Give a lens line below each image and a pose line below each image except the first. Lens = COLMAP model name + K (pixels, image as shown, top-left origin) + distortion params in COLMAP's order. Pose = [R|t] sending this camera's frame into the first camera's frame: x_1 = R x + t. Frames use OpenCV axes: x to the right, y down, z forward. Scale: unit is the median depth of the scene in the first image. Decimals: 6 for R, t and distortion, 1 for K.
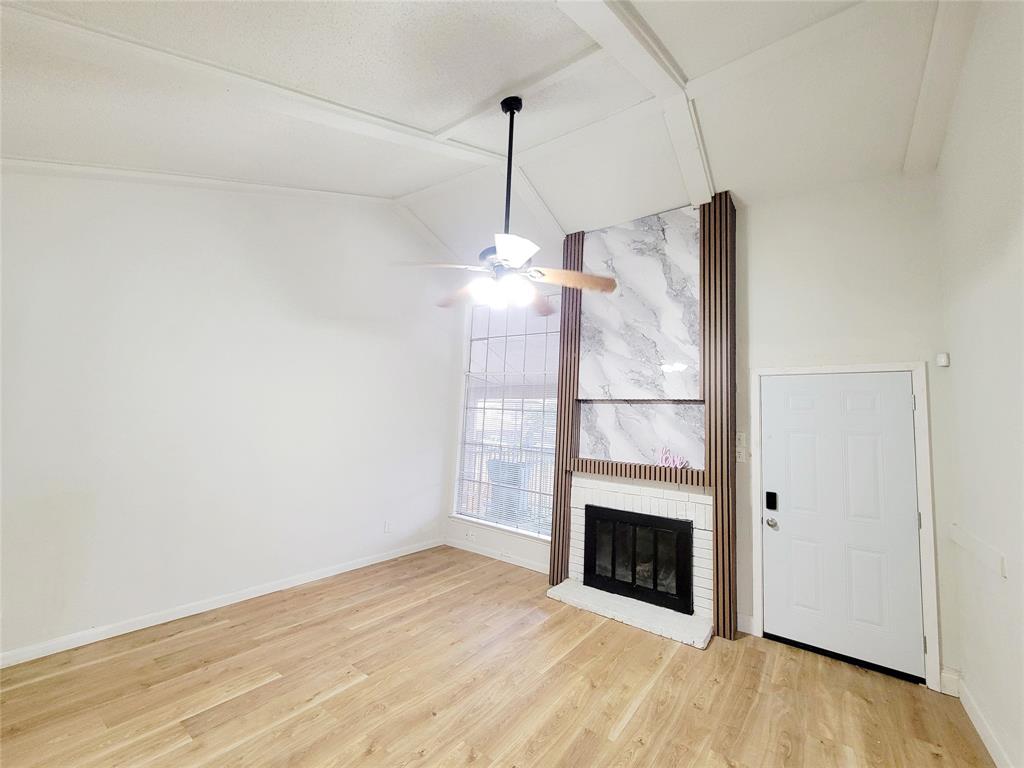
lens RADIAL K [[417.4, 0, 515.4], [0, 417.4, 385.4], [0, 0, 1]] dist [0.000130, -0.000114]
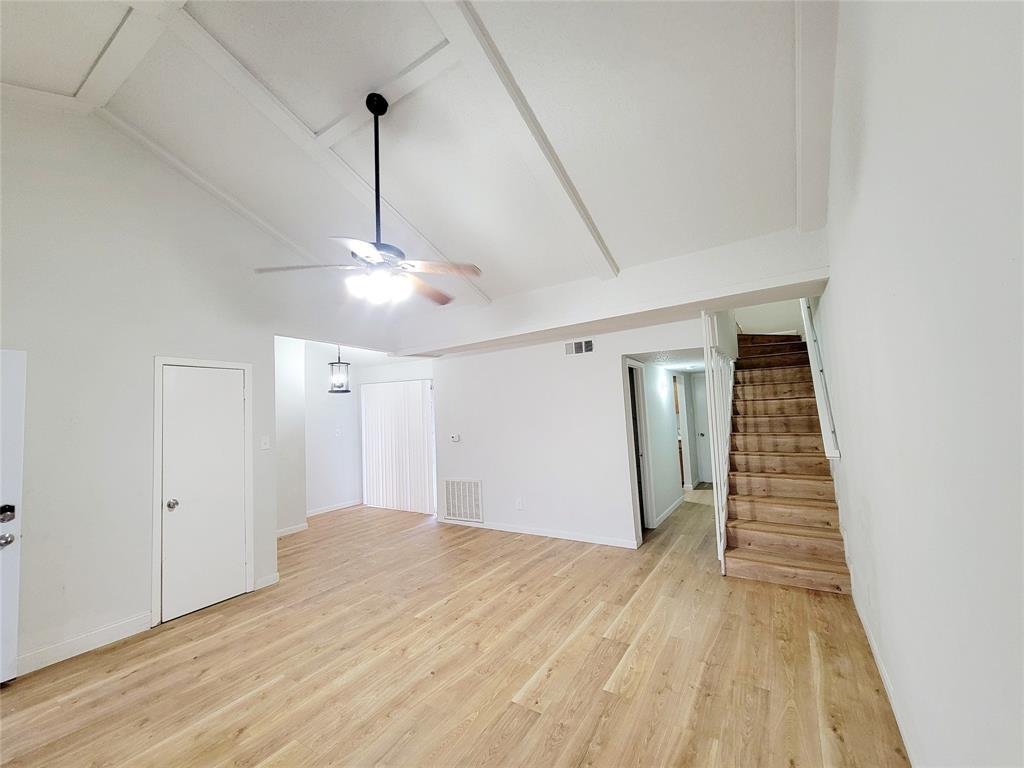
lens RADIAL K [[417.4, 0, 515.4], [0, 417.4, 385.4], [0, 0, 1]] dist [0.000130, -0.000114]
pose [[-0.998517, -0.007582, -0.053907, -0.210835], [0.001115, 0.987197, -0.159503, 0.124049], [0.054426, -0.159327, -0.985725, 1.349540]]
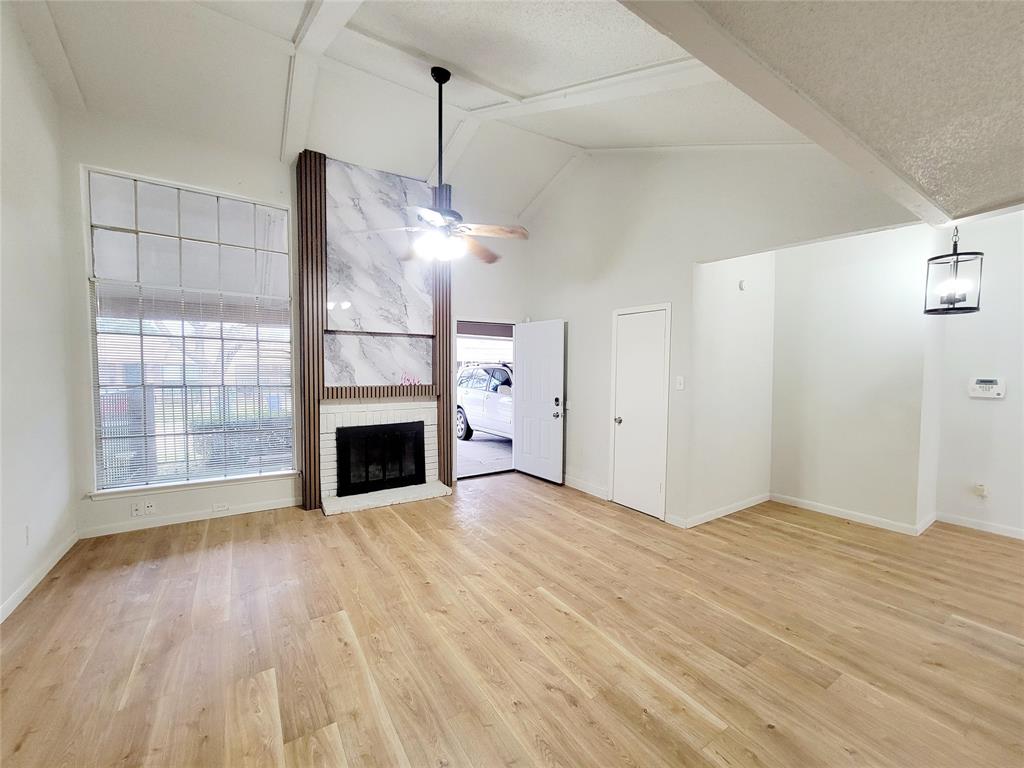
lens RADIAL K [[417.4, 0, 515.4], [0, 417.4, 385.4], [0, 0, 1]] dist [0.000130, -0.000114]
pose [[0.356672, -0.091365, 0.929751, -0.745937], [-0.078215, 0.988792, 0.127172, 0.001279], [-0.930950, -0.118079, 0.345529, 0.227428]]
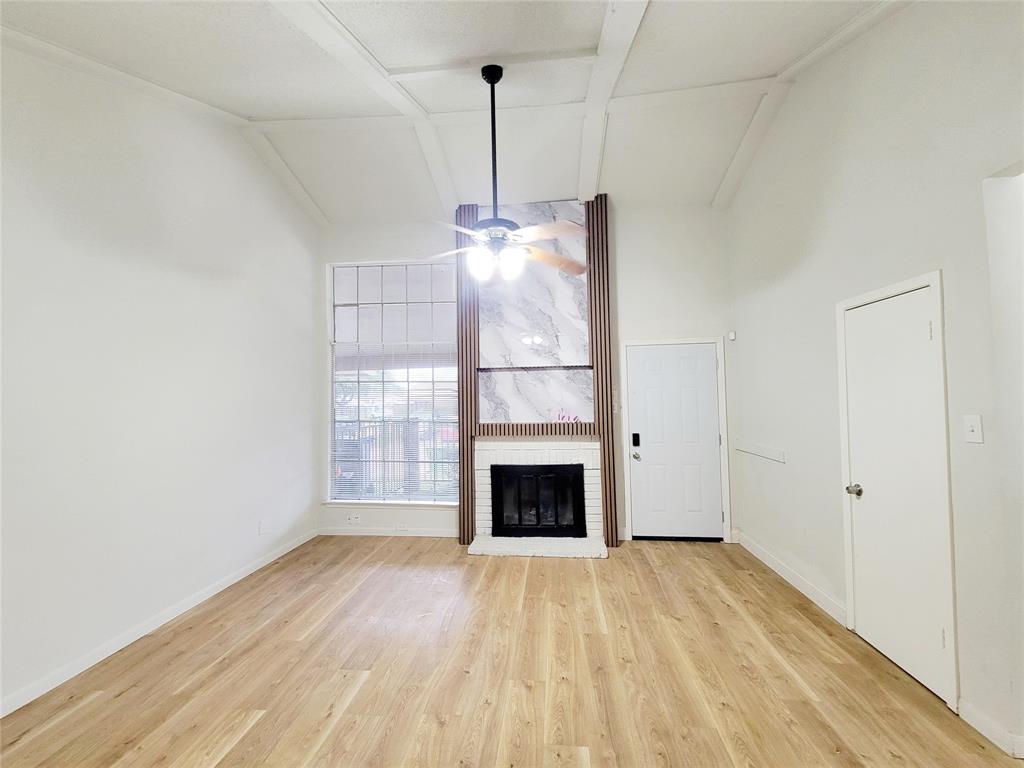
lens RADIAL K [[417.4, 0, 515.4], [0, 417.4, 385.4], [0, 0, 1]] dist [0.000130, -0.000114]
pose [[0.861562, -0.047217, 0.505452, -0.351644], [0.011317, 0.997204, 0.073863, -0.000586], [-0.507526, -0.057917, 0.859688, 0.051598]]
